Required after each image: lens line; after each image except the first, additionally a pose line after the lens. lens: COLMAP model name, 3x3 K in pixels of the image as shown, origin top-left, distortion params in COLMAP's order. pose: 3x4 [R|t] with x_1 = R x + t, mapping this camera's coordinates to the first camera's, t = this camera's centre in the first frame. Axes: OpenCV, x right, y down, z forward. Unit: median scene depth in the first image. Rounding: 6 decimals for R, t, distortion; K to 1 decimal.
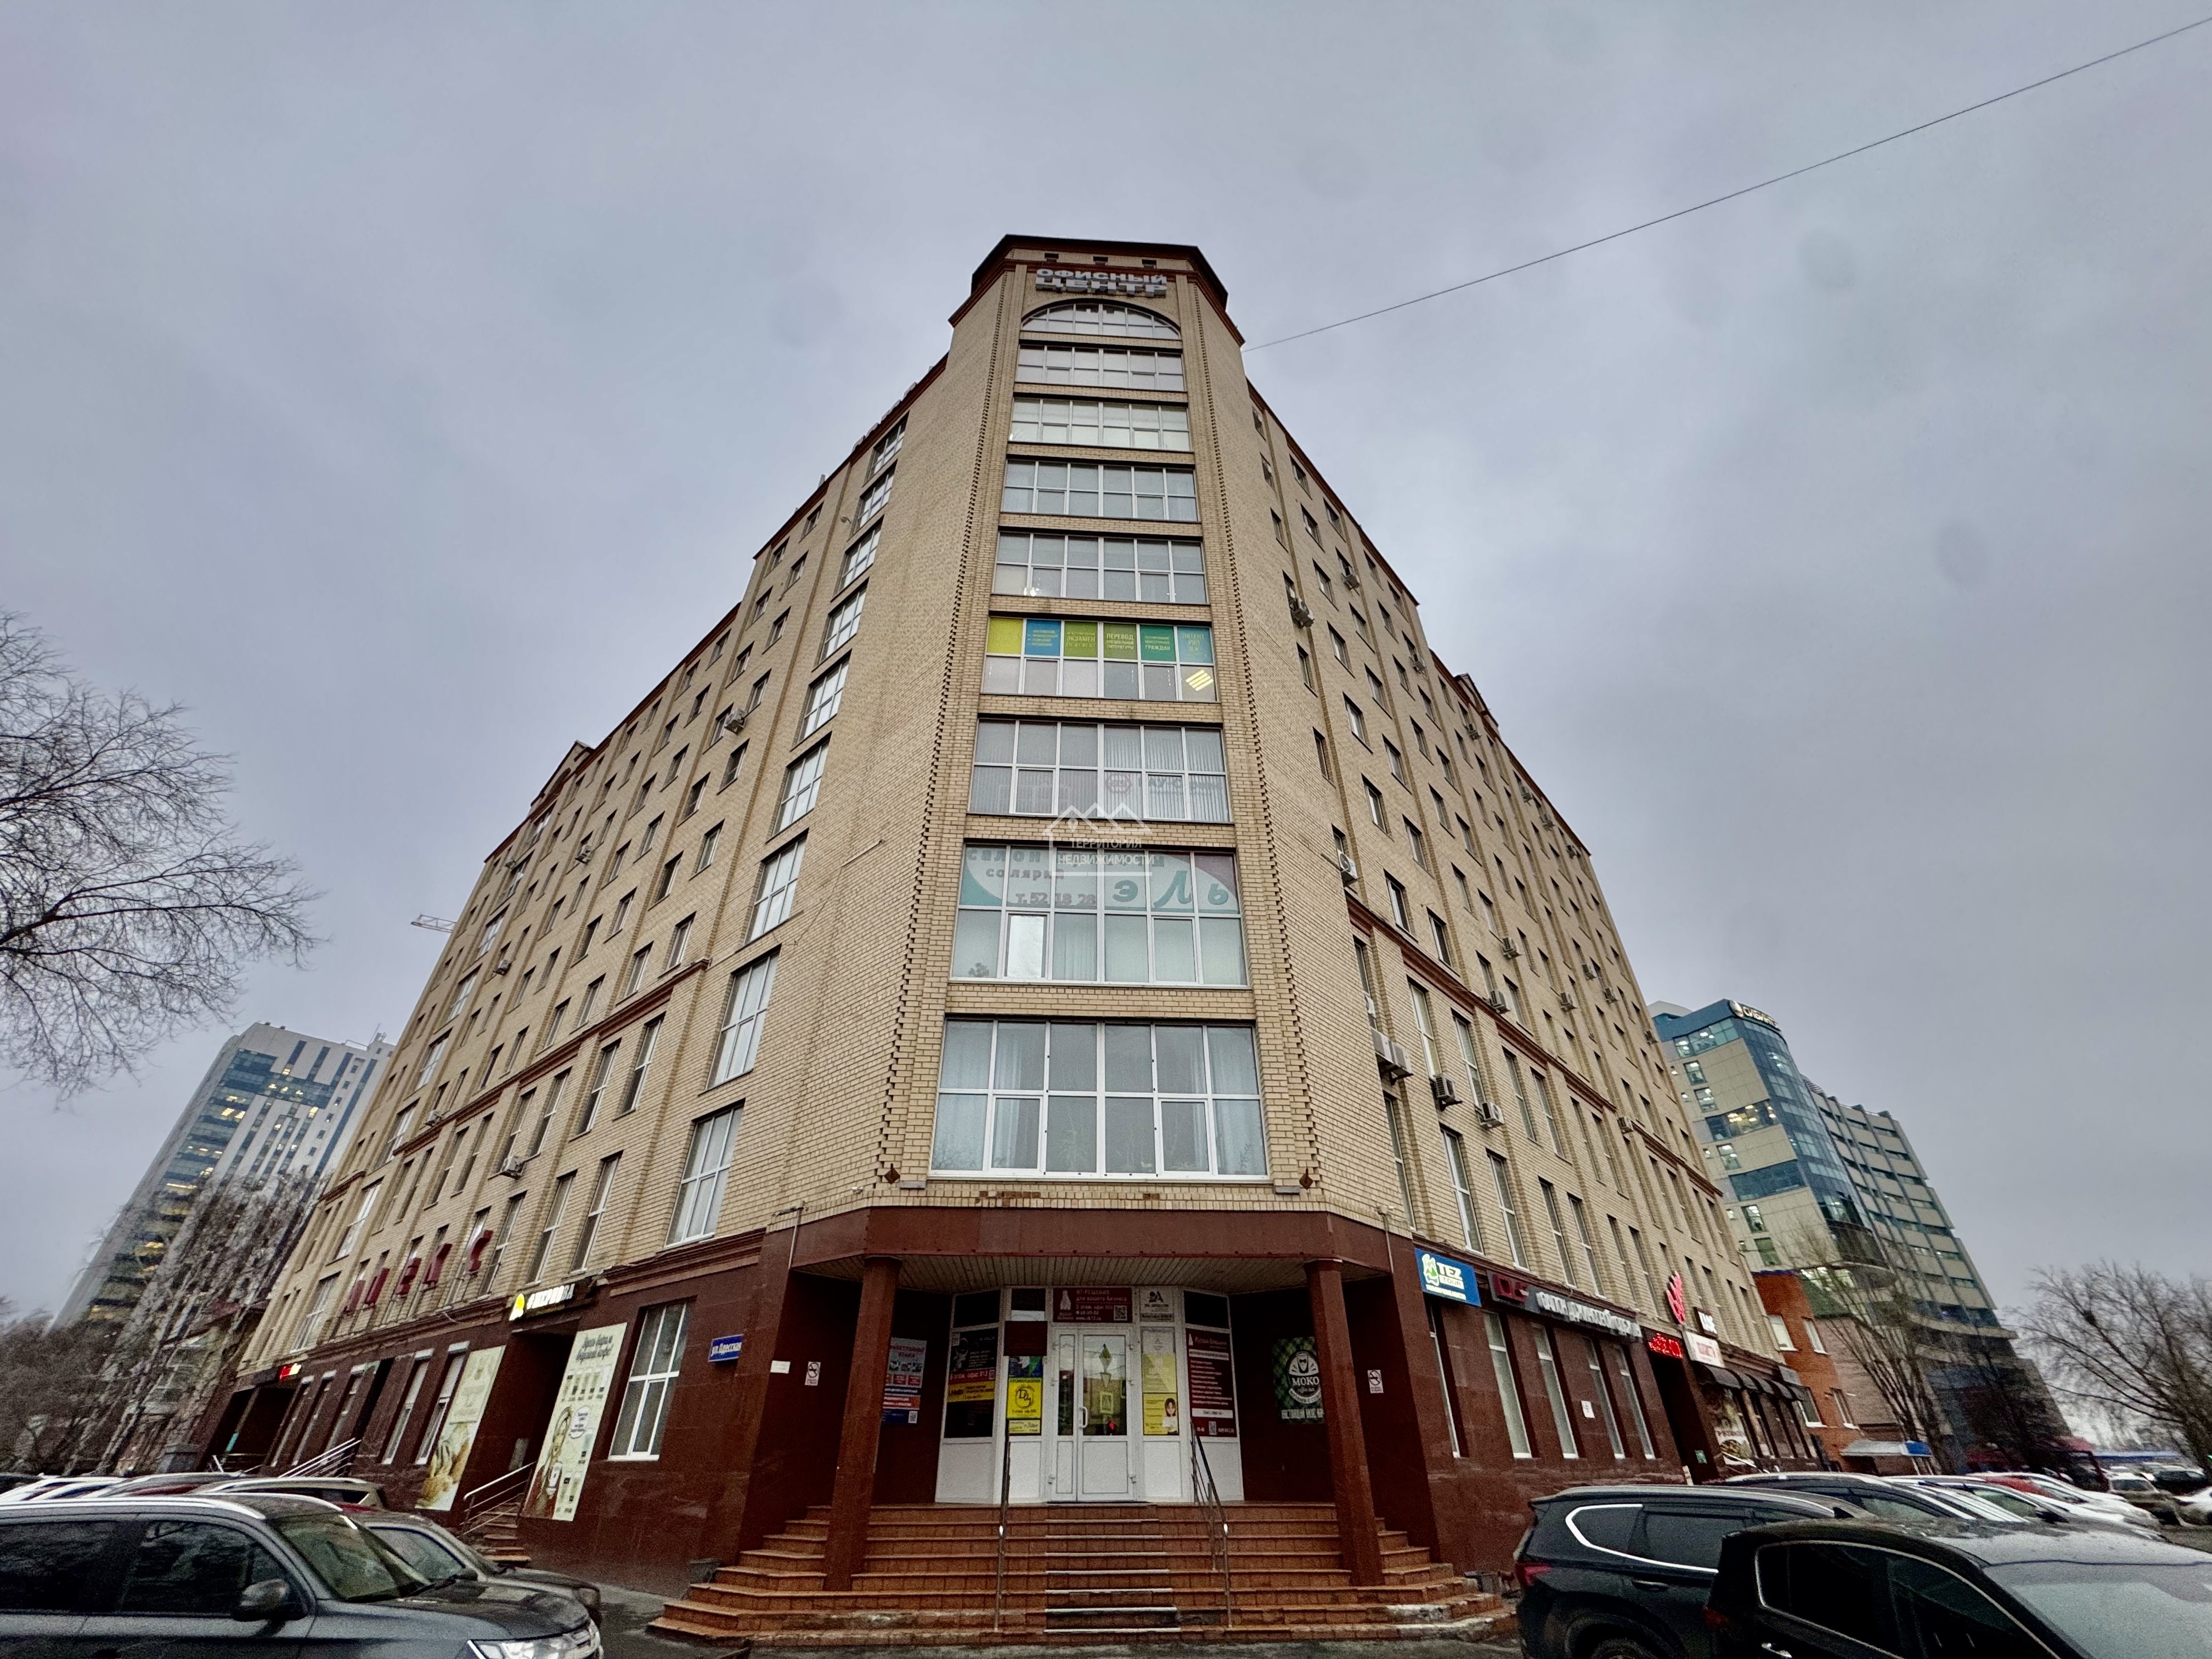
lens RADIAL K [[882.8, 0, 1103.8], [0, 882.8, 832.5], [0, 0, 1]] dist [-0.002572, 0.000601]
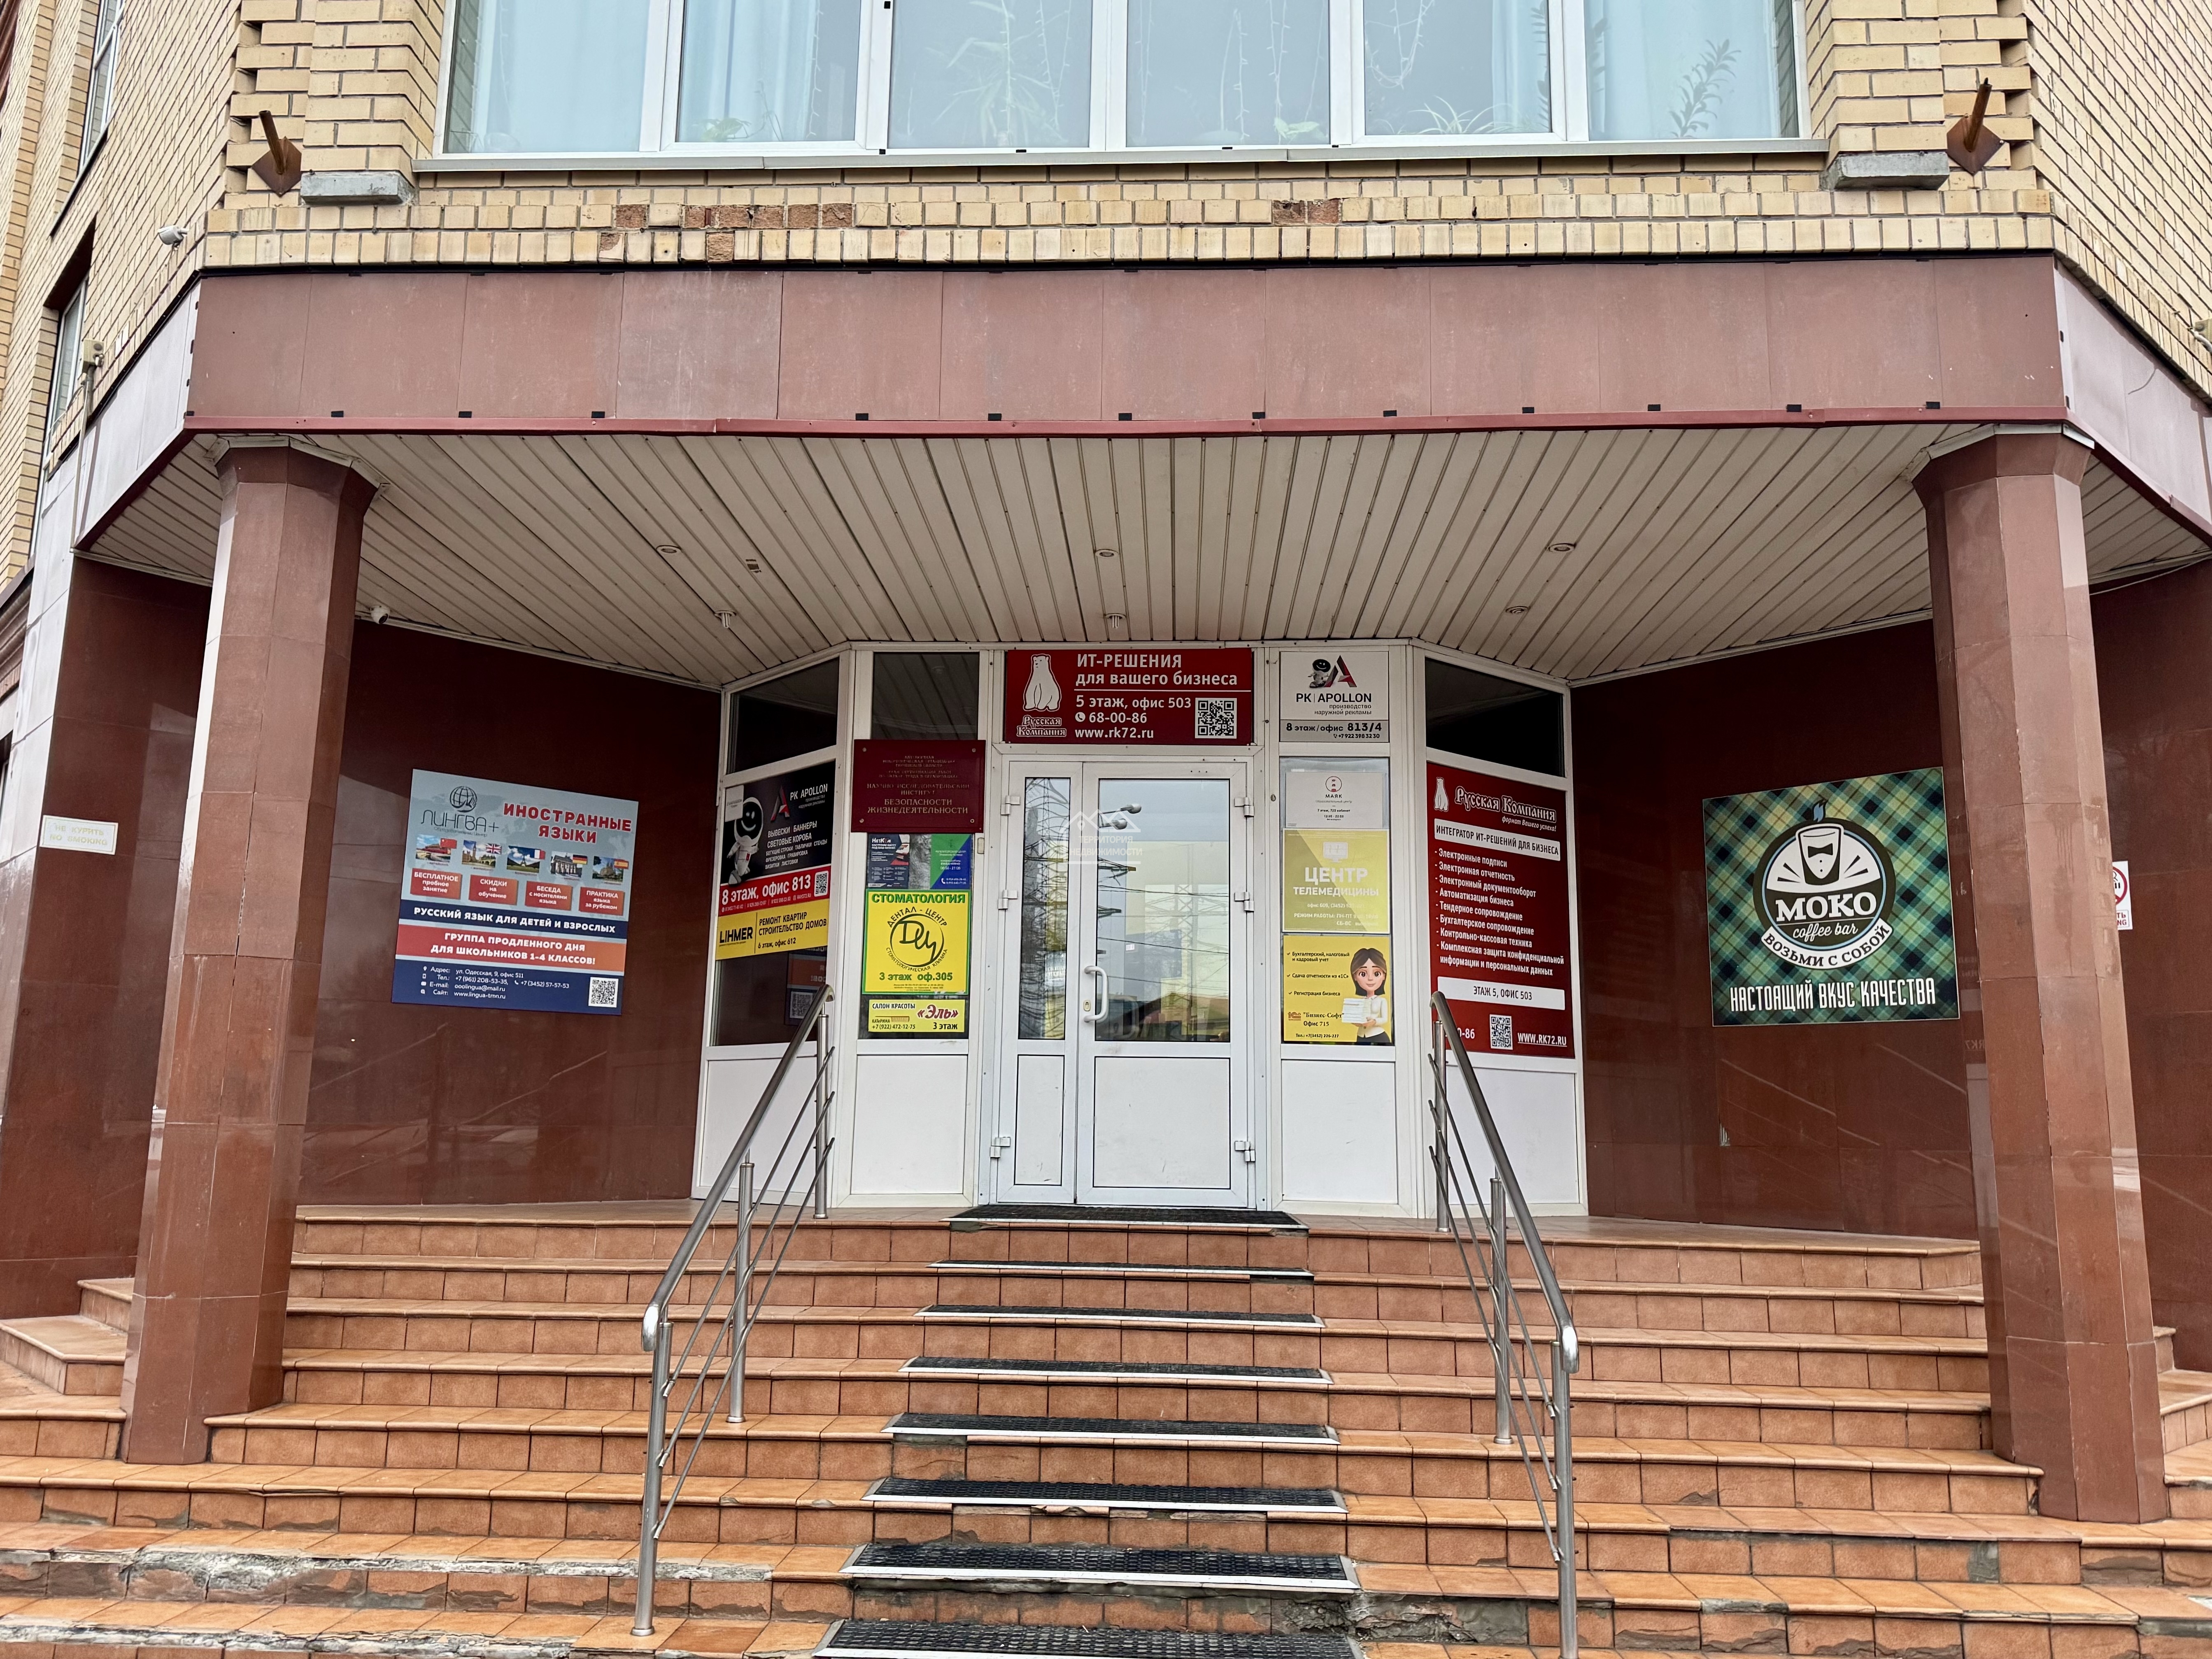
lens RADIAL K [[1634.7, 0, 1106.9], [0, 1634.7, 845.4], [0, 0, 1]] dist [0.150505, -0.233756]
pose [[0.993743, 0.000301, -0.111689, 0.047791], [0.048629, 0.899069, 0.435097, 0.347795], [0.100547, -0.437806, 0.893429, 0.479954]]
